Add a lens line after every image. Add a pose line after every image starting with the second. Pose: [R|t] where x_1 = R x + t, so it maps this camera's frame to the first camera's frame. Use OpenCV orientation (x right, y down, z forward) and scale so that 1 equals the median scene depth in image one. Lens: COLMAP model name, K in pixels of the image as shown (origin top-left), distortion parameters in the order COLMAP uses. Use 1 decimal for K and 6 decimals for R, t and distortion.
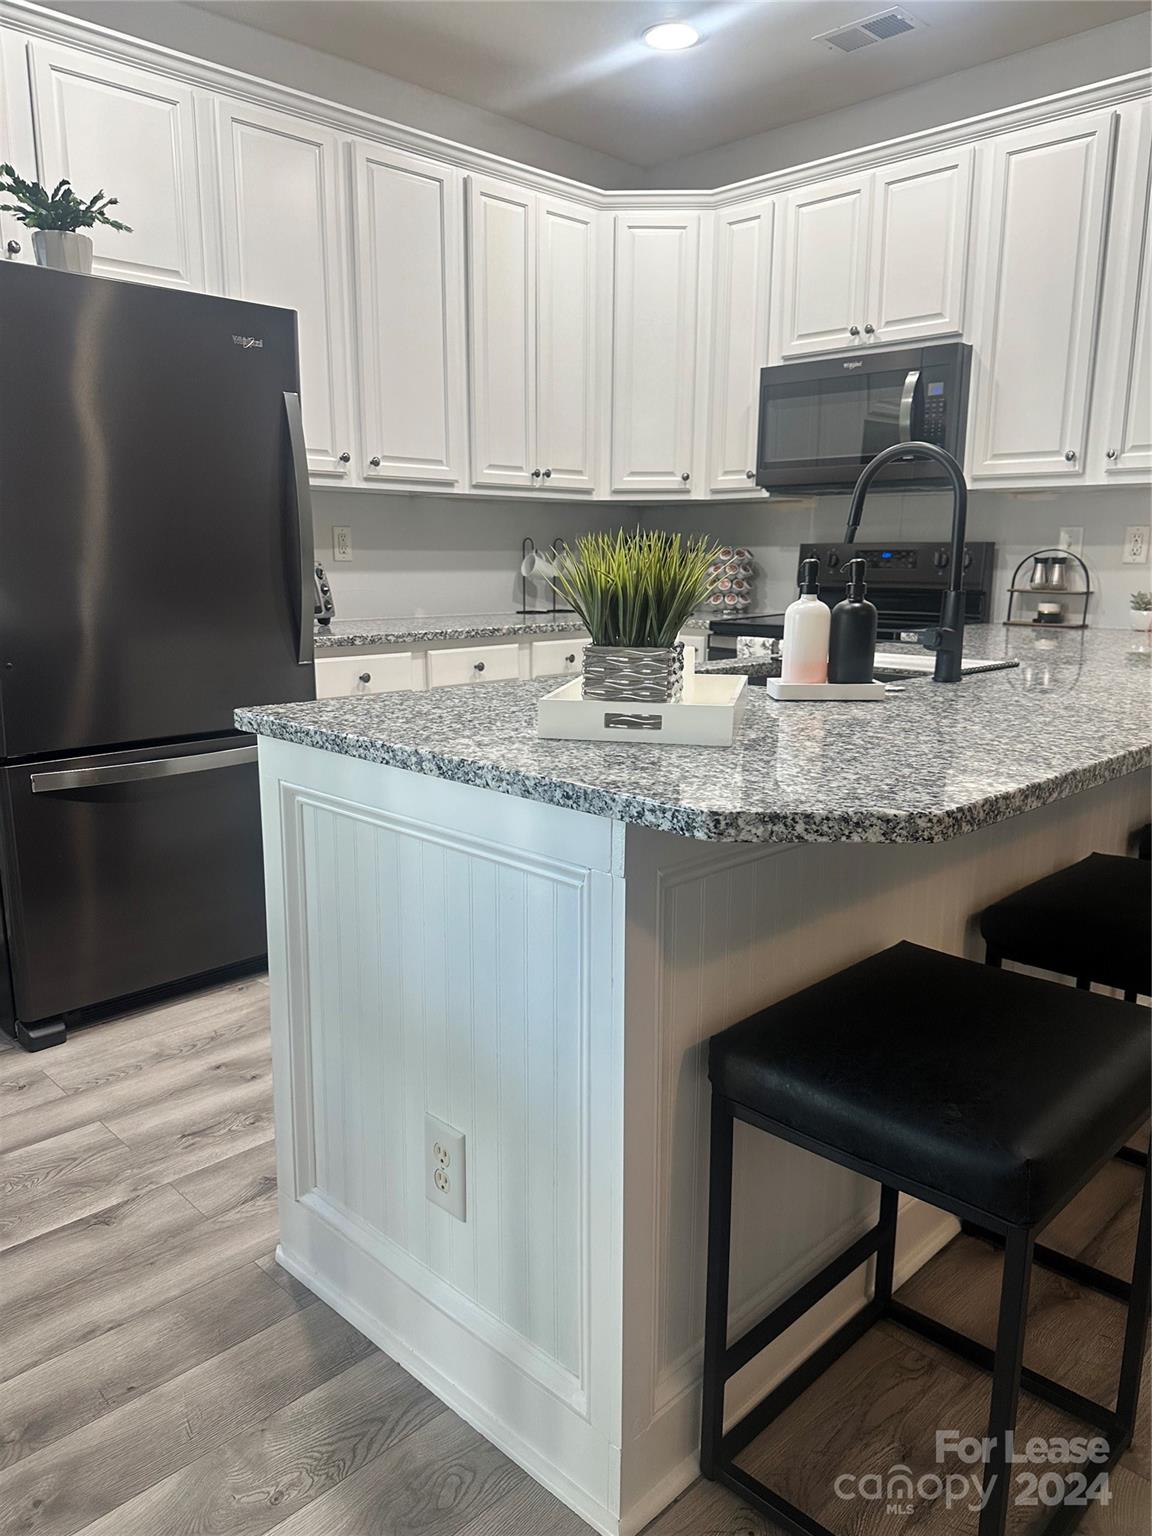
lens RADIAL K [[1098.7, 0, 590.8], [0, 1098.7, 766.8], [0, 0, 1]] dist [0.016662, -0.037402]
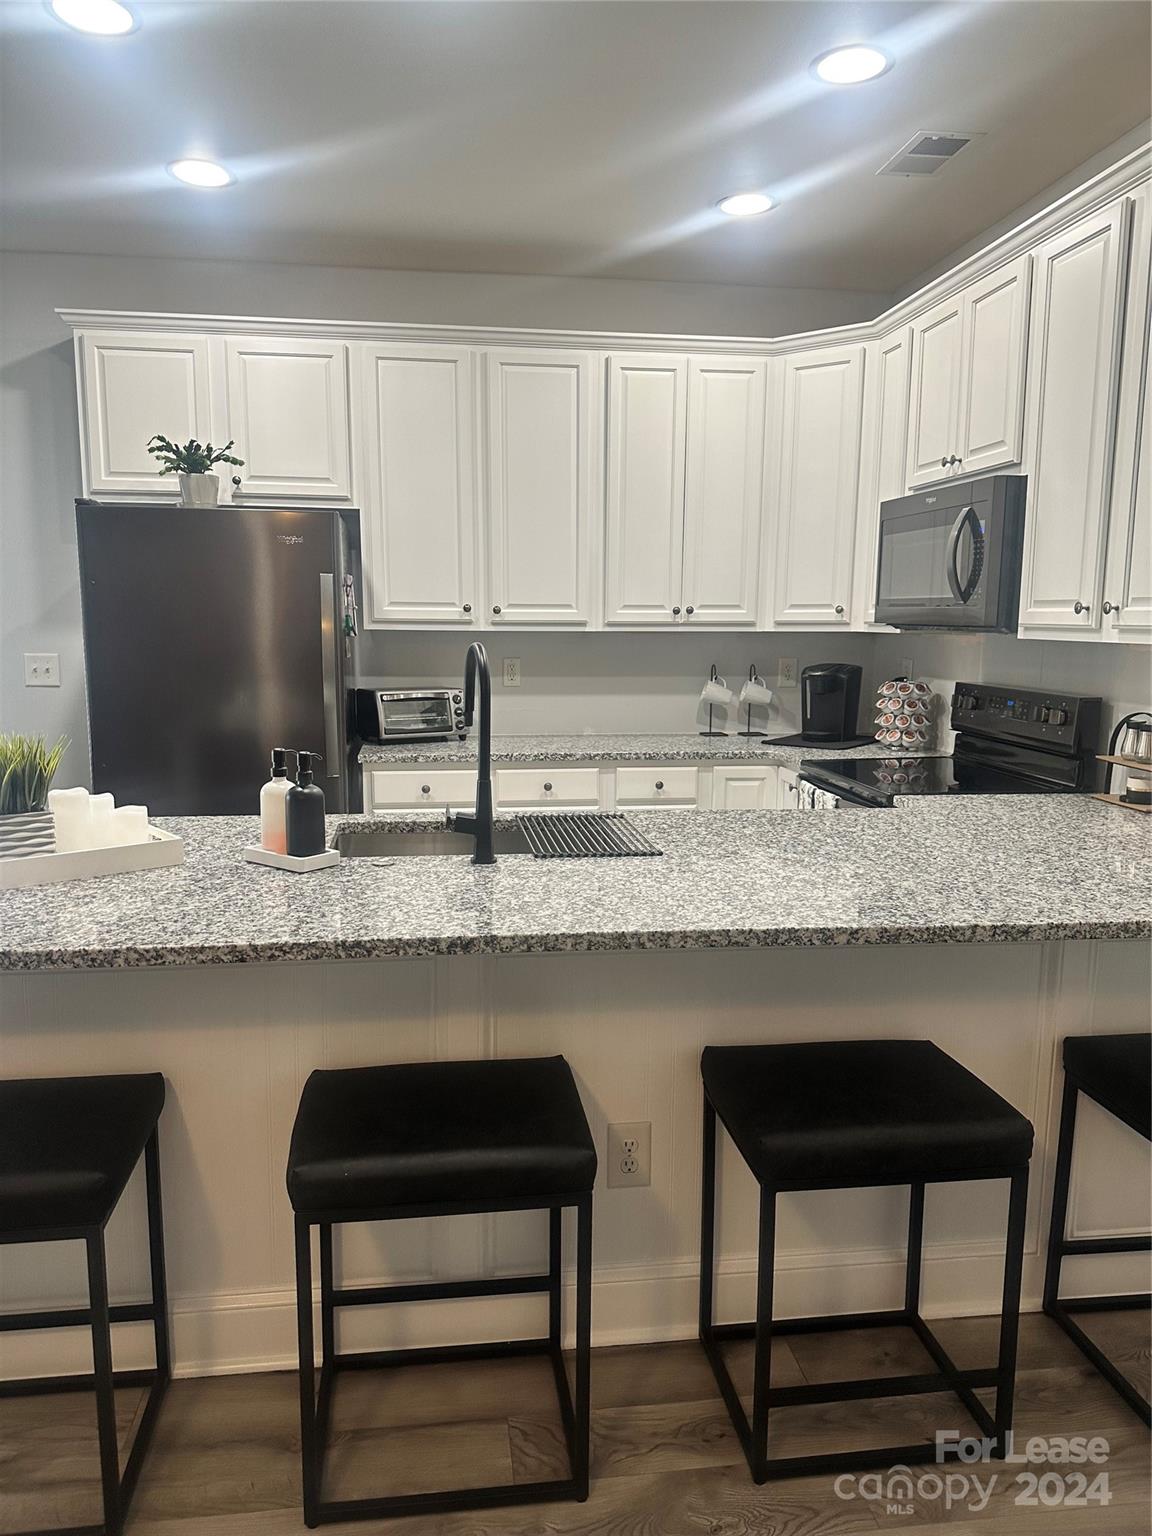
lens RADIAL K [[1098.7, 0, 583.5], [0, 1098.7, 782.6], [0, 0, 1]] dist [0.016662, -0.037402]
pose [[0.793508, 0.095621, -0.601001, 0.566667], [-0.123189, 0.992372, -0.004759, -0.089299], [0.595961, 0.077813, 0.799234, 0.110384]]
